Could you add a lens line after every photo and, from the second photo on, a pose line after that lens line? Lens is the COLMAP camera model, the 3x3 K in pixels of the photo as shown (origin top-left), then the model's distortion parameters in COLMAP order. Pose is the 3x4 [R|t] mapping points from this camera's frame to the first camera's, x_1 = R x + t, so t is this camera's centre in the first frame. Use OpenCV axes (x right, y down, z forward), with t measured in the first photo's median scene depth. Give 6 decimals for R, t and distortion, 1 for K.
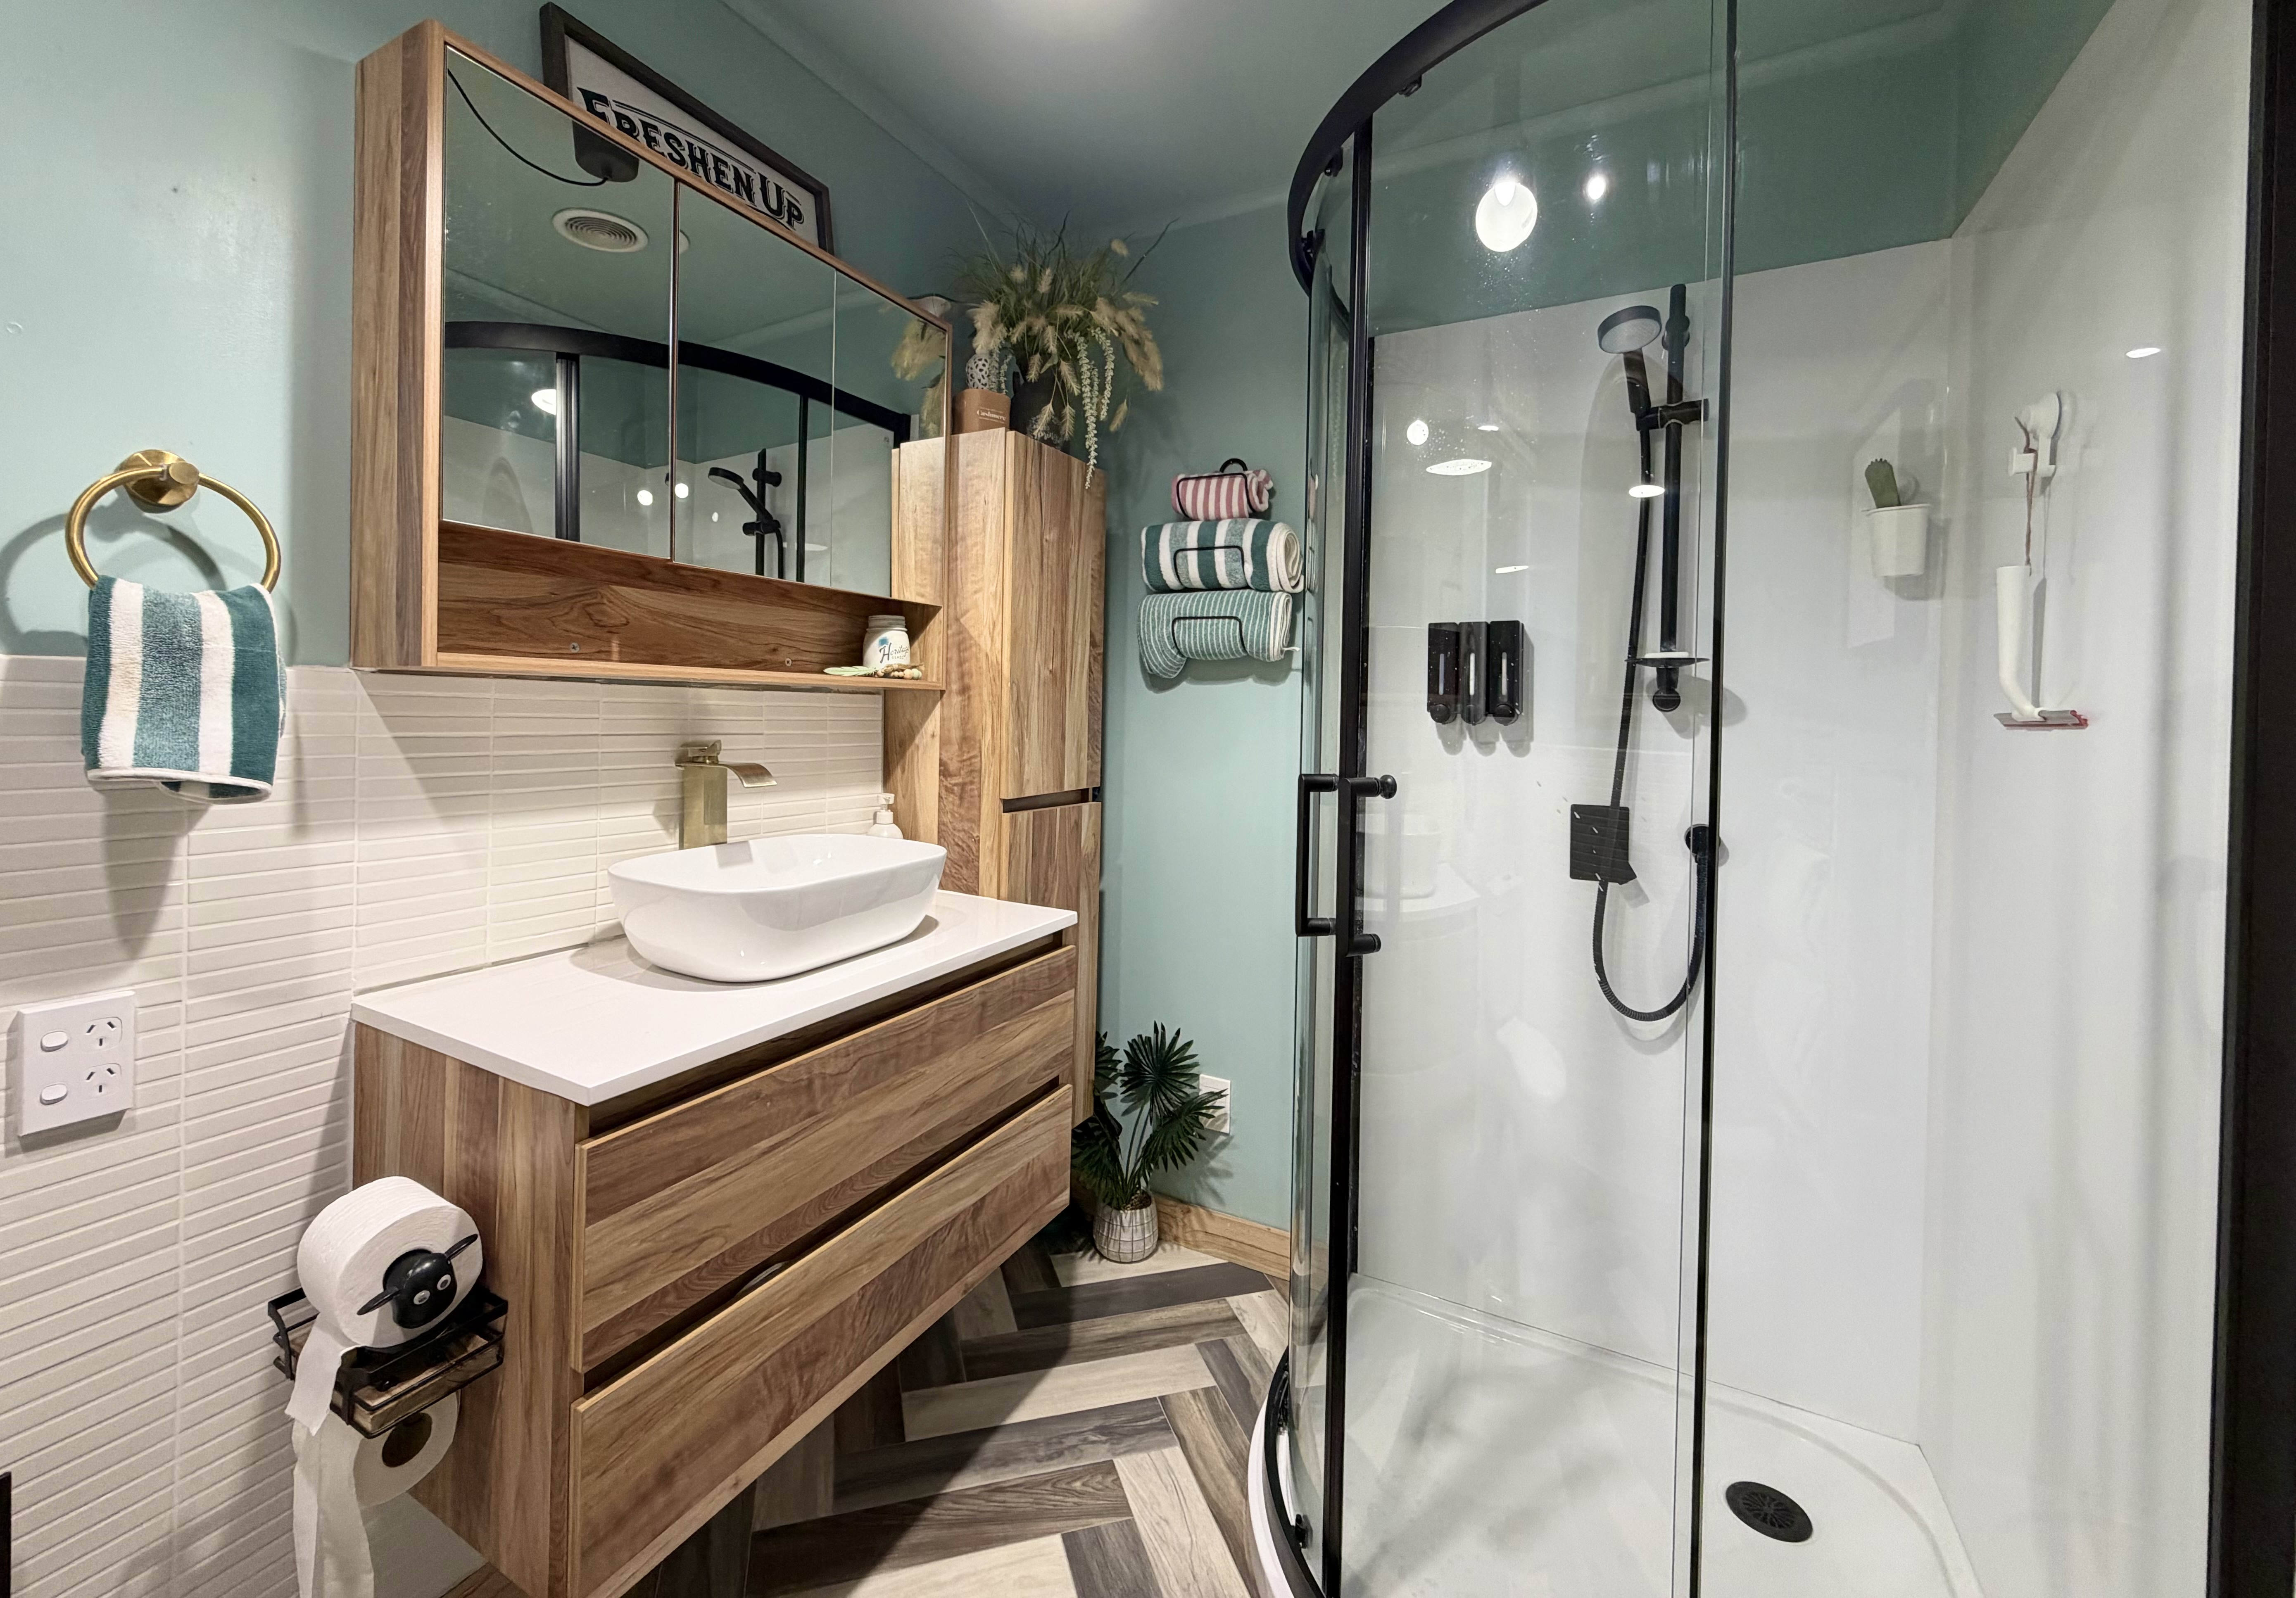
lens RADIAL K [[932.7, 0, 1113.4], [0, 932.7, 711.5], [0, 0, 1]] dist [0.000089, 0.000111]
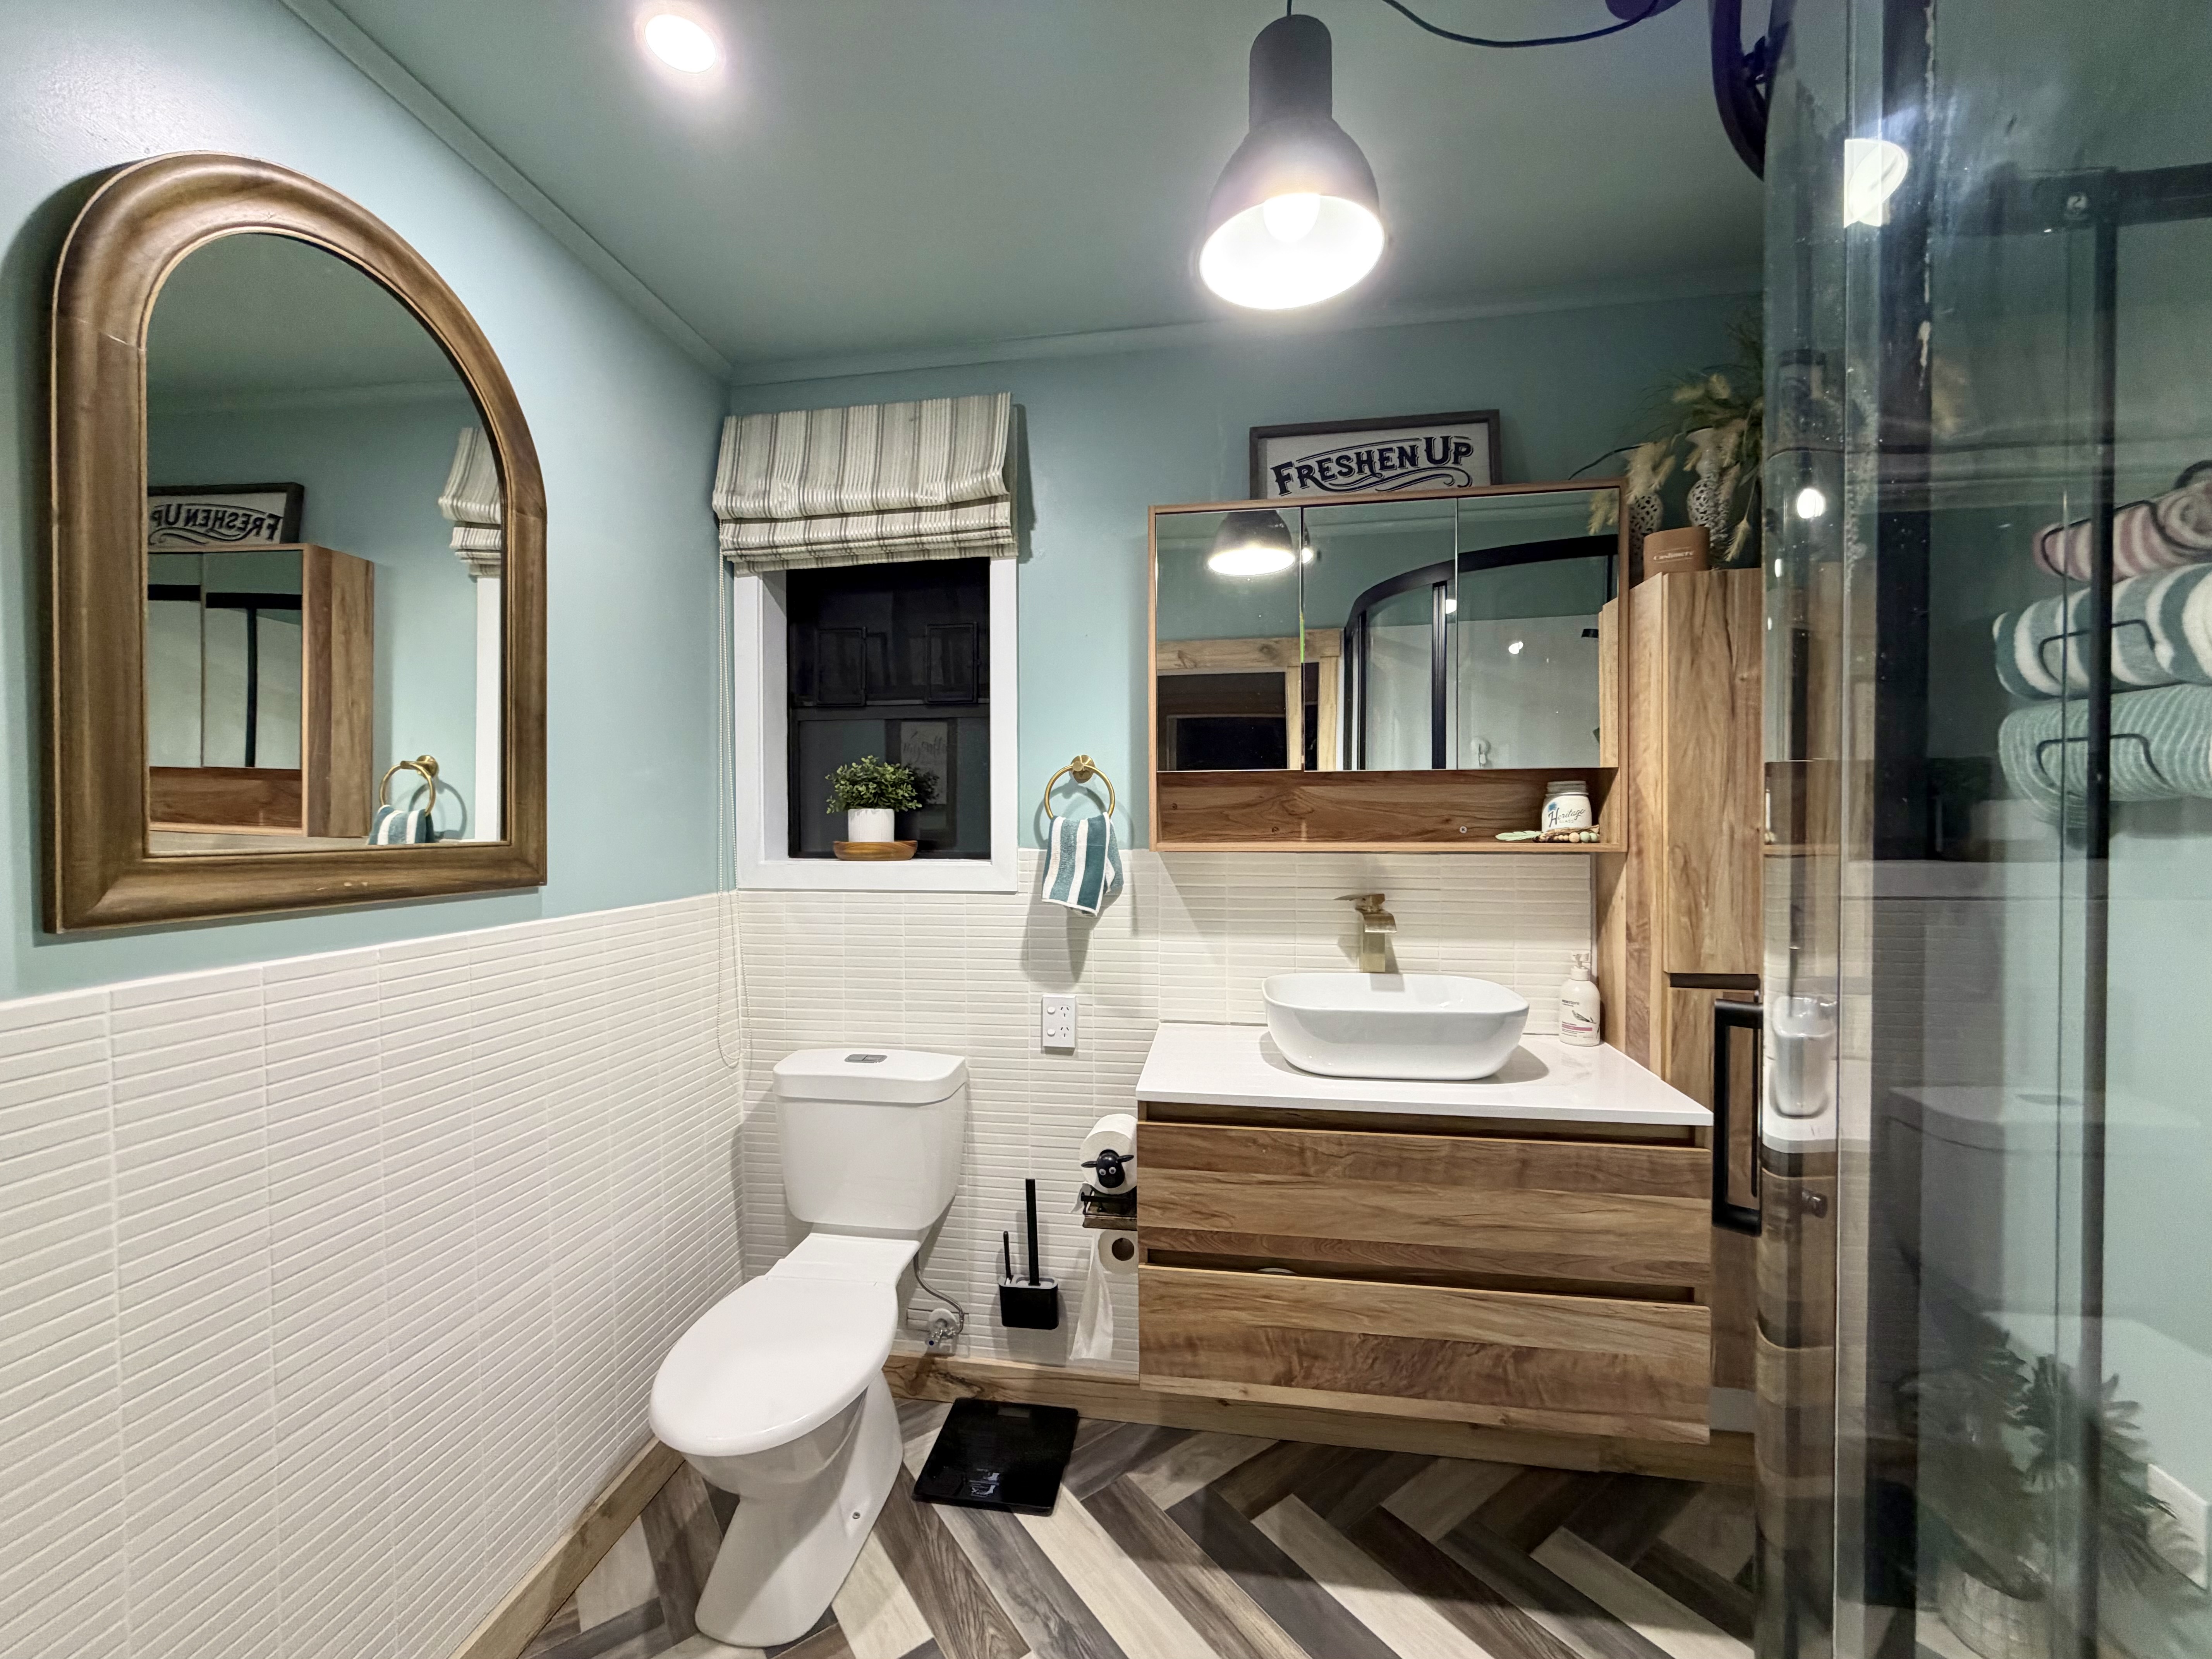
lens RADIAL K [[877.6, 0, 1103.1], [0, 877.6, 827.6], [0, 0, 1]] dist [0.000526, 0.000203]
pose [[0.341187, -0.010632, -0.939935, 0.596802], [0.009572, 0.999923, -0.007836, -0.056194], [0.939947, -0.006324, 0.341263, 0.206073]]
